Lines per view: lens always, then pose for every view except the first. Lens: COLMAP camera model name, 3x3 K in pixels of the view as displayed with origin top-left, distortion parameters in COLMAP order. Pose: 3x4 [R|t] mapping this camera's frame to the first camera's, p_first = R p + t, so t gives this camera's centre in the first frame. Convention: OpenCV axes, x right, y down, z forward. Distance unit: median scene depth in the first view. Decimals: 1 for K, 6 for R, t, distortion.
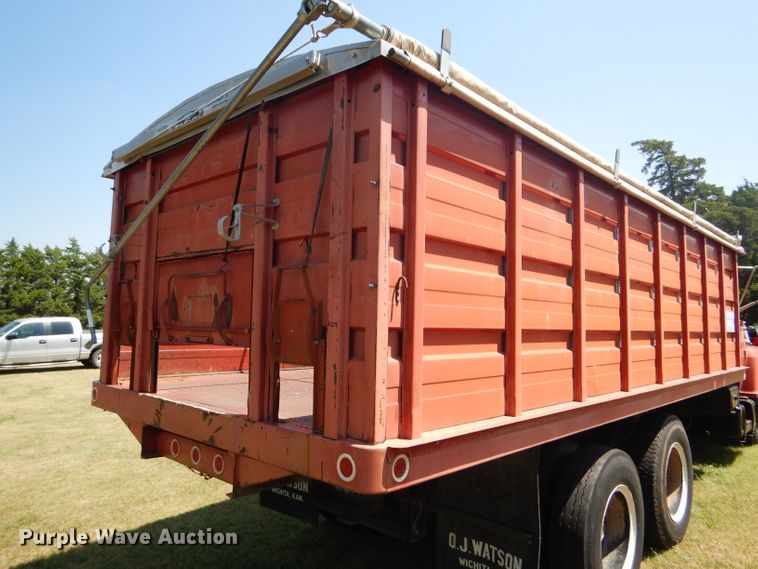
lens RADIAL K [[548.3, 0, 386.9], [0, 548.3, 269.5], [0, 0, 1]] dist [0.000957, 0.004713]
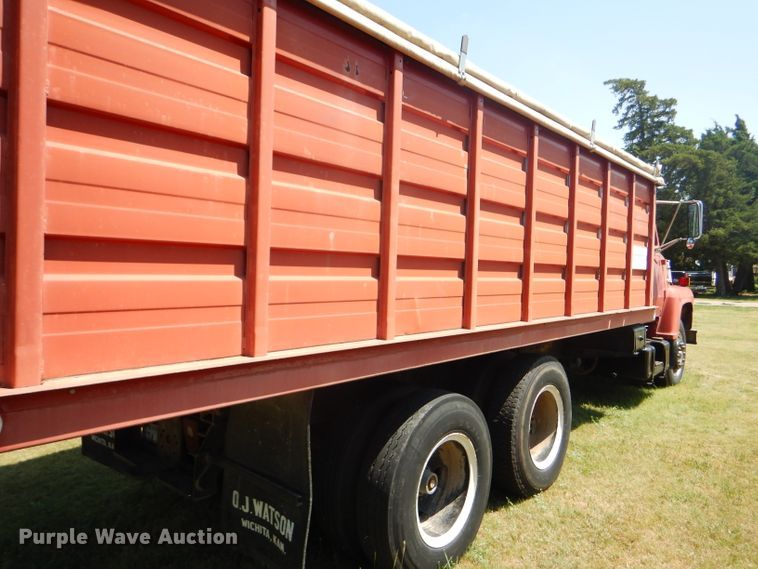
lens RADIAL K [[548.3, 0, 390.9], [0, 548.3, 272.8], [0, 0, 1]] dist [0.000957, 0.004713]
pose [[0.999070, 0.009263, 0.042114, 0.279949], [-0.013768, 0.994058, 0.107975, 0.043332], [-0.040864, -0.108455, 0.993261, 0.159265]]
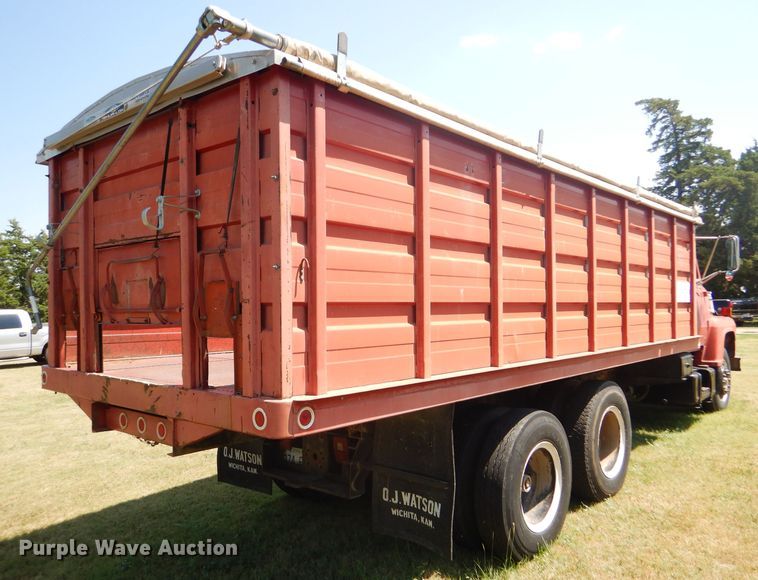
lens RADIAL K [[610.0, 0, 413.3], [0, 610.0, 299.2], [0, 0, 1]] dist [0.004850, -0.004986]
pose [[0.998153, -0.028804, 0.053487, 0.105323], [0.024097, 0.995947, 0.086659, -0.003890], [-0.055766, -0.085210, 0.994801, -0.172188]]
